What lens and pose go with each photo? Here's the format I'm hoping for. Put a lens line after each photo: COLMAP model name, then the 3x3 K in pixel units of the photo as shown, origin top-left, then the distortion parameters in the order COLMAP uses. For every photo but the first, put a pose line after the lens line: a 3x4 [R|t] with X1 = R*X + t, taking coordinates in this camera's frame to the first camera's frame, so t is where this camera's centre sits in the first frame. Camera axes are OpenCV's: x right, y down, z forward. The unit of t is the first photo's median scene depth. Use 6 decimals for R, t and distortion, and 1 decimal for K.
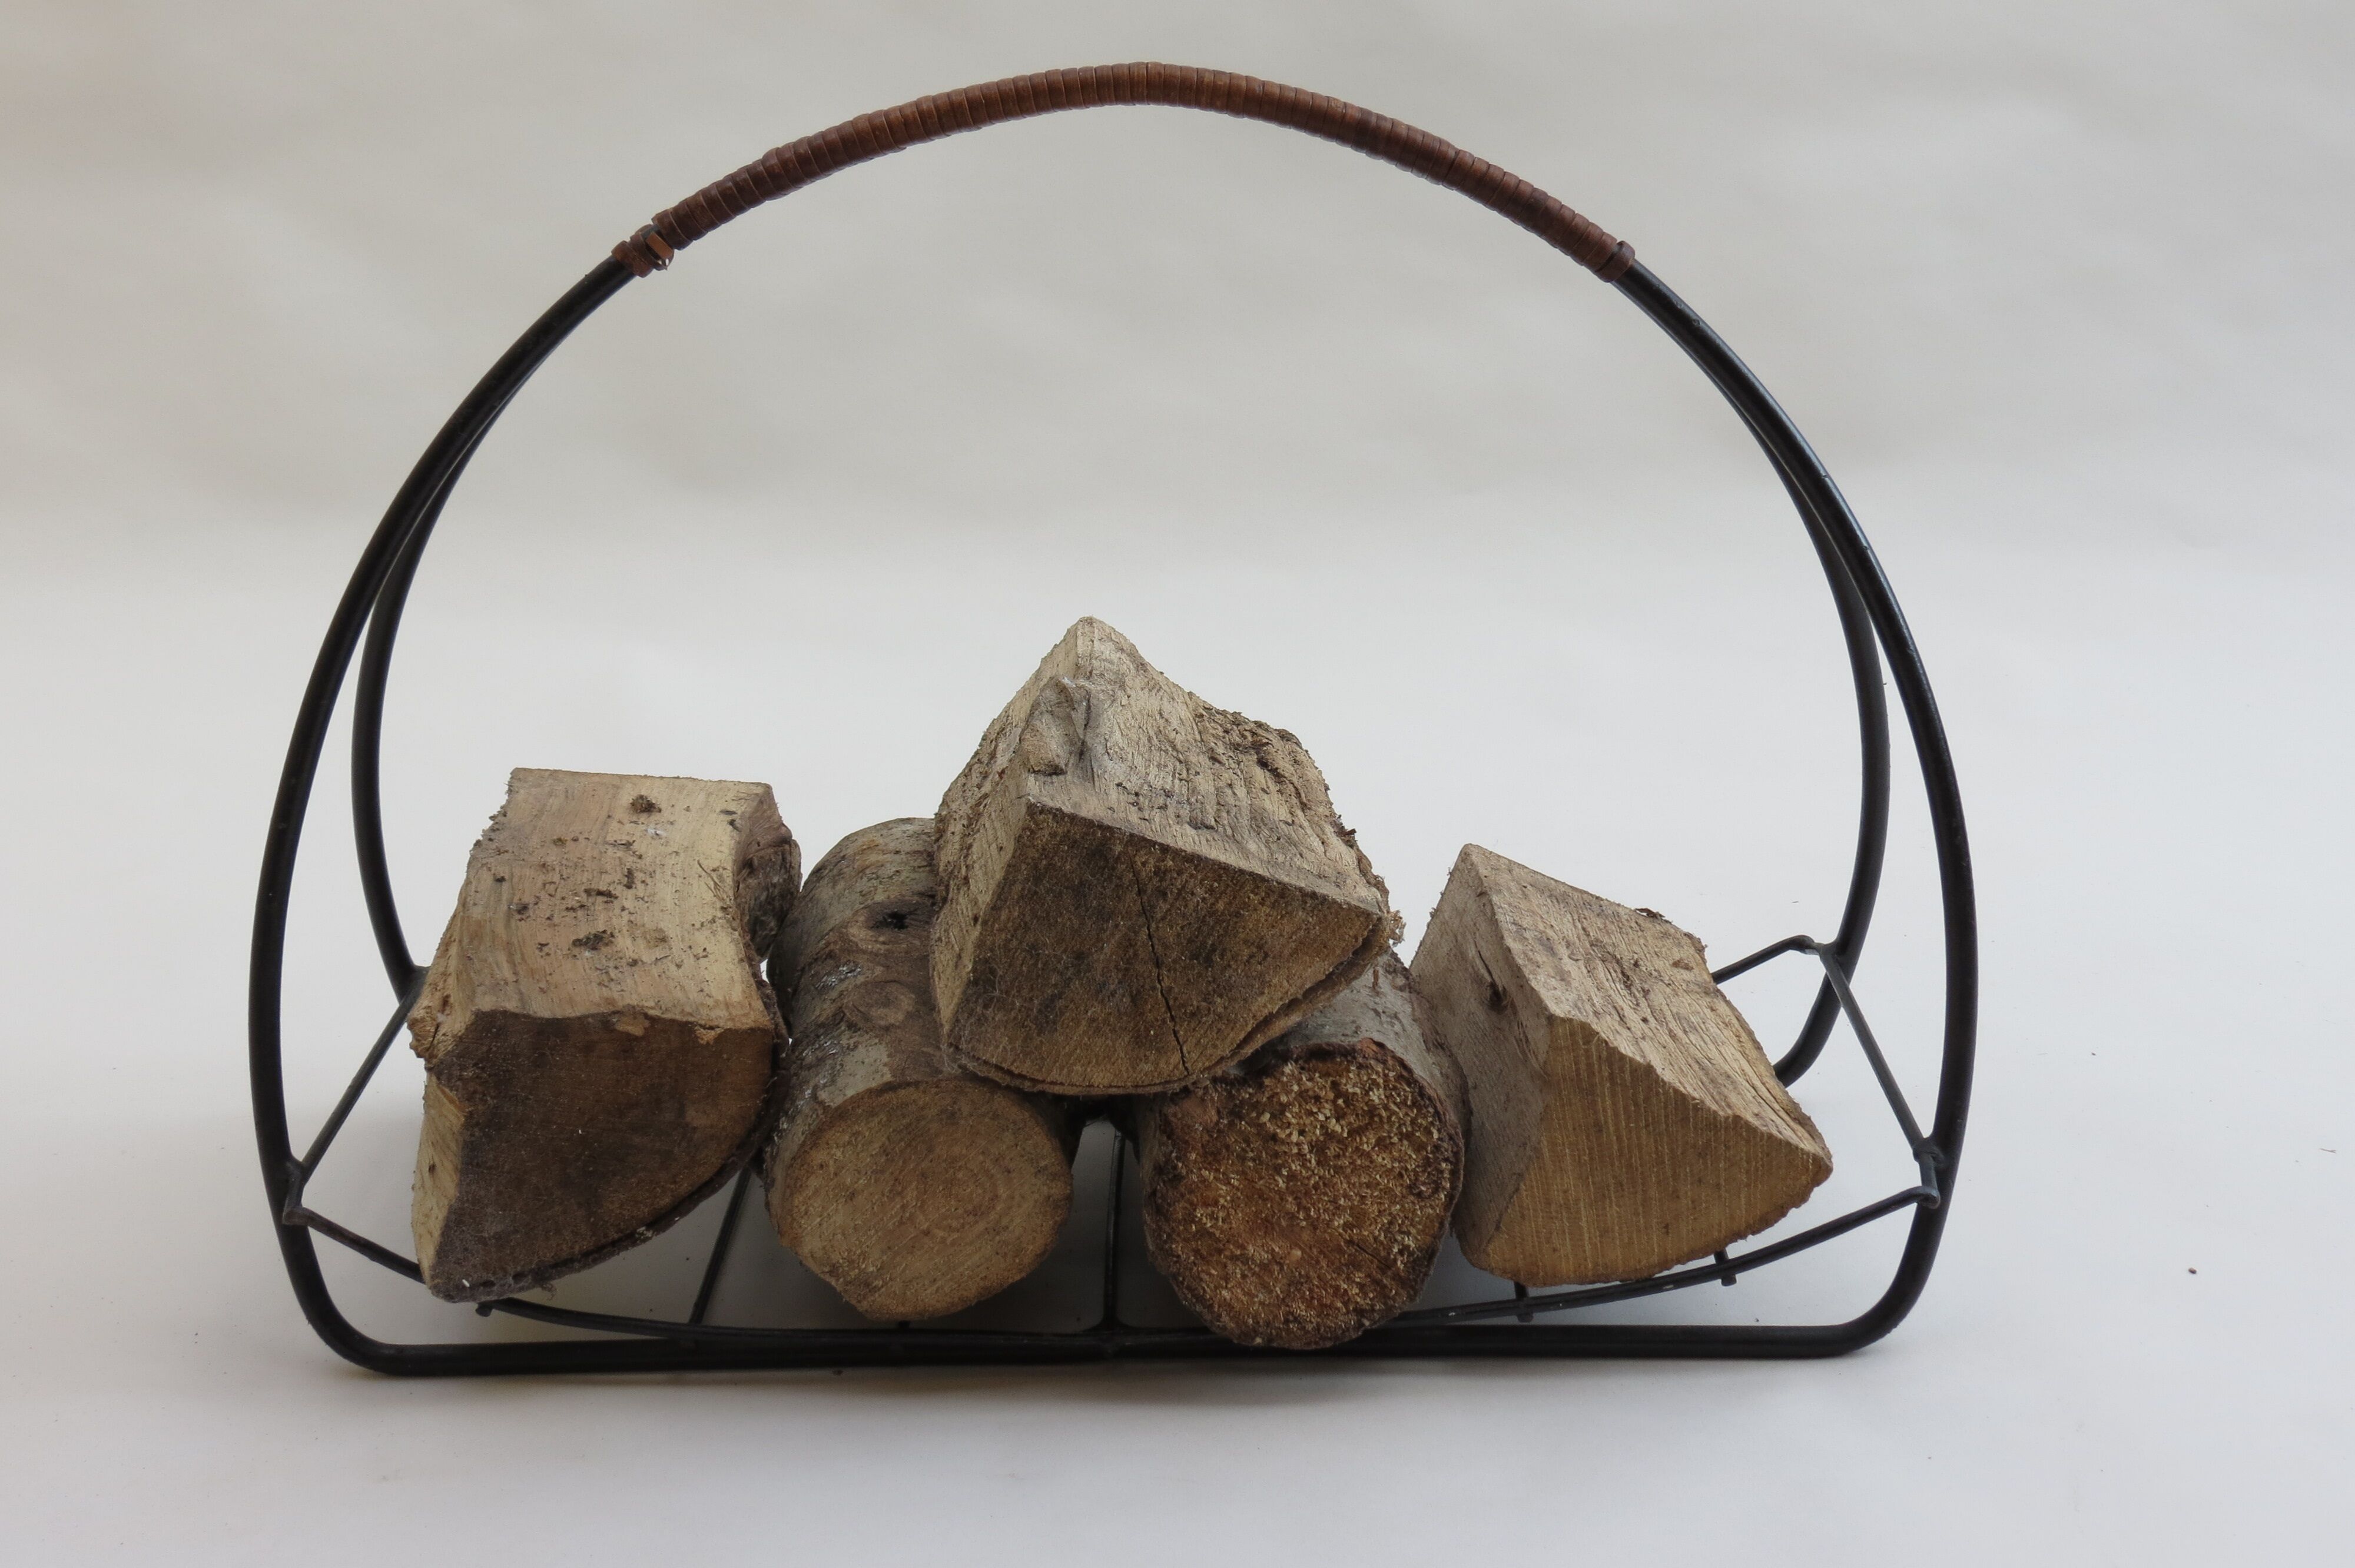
lens RADIAL K [[3280.5, 0, 1183.9], [0, 3280.5, 778.0], [0, 0, 1]] dist [-0.098391, 0.000000]
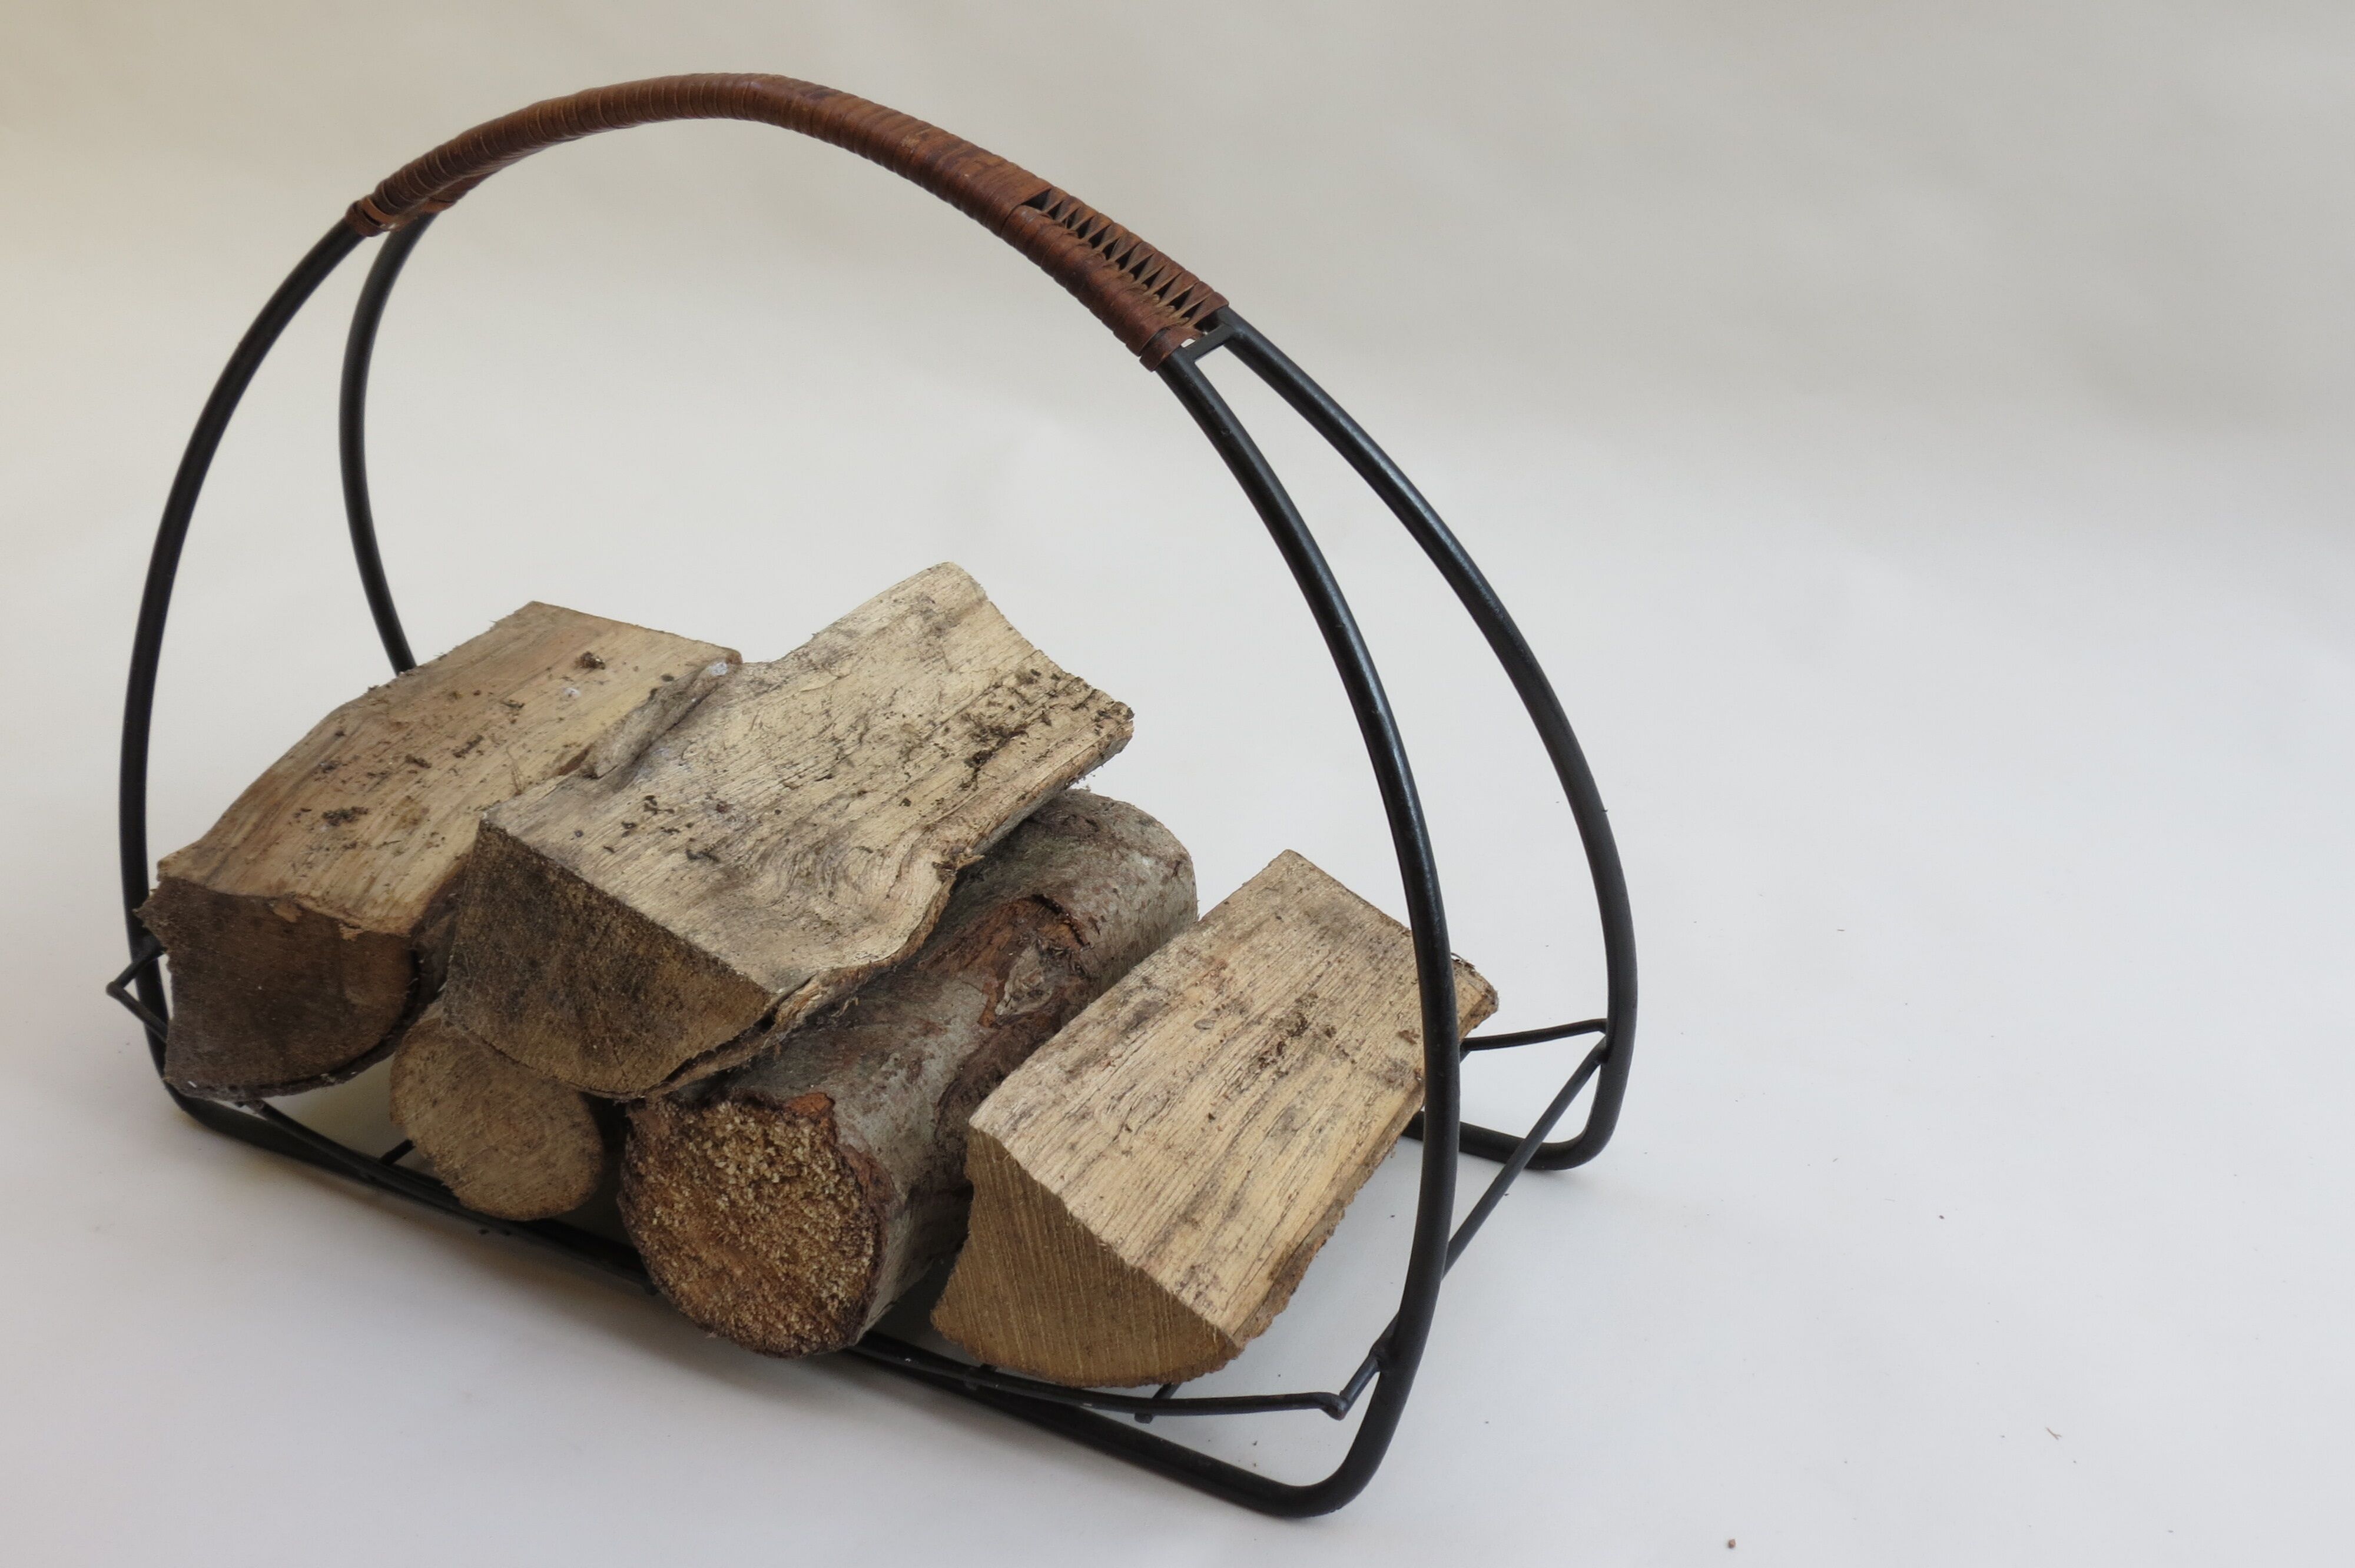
lens RADIAL K [[2707.4, 0, 1169.1], [0, 2707.4, 791.6], [0, 0, 1]] dist [-0.048786, 0.000000]
pose [[0.869314, 0.215078, -0.445011, 0.498624], [-0.125456, 0.966889, 0.222232, -0.208566], [0.478073, -0.137360, 0.867513, 0.339311]]
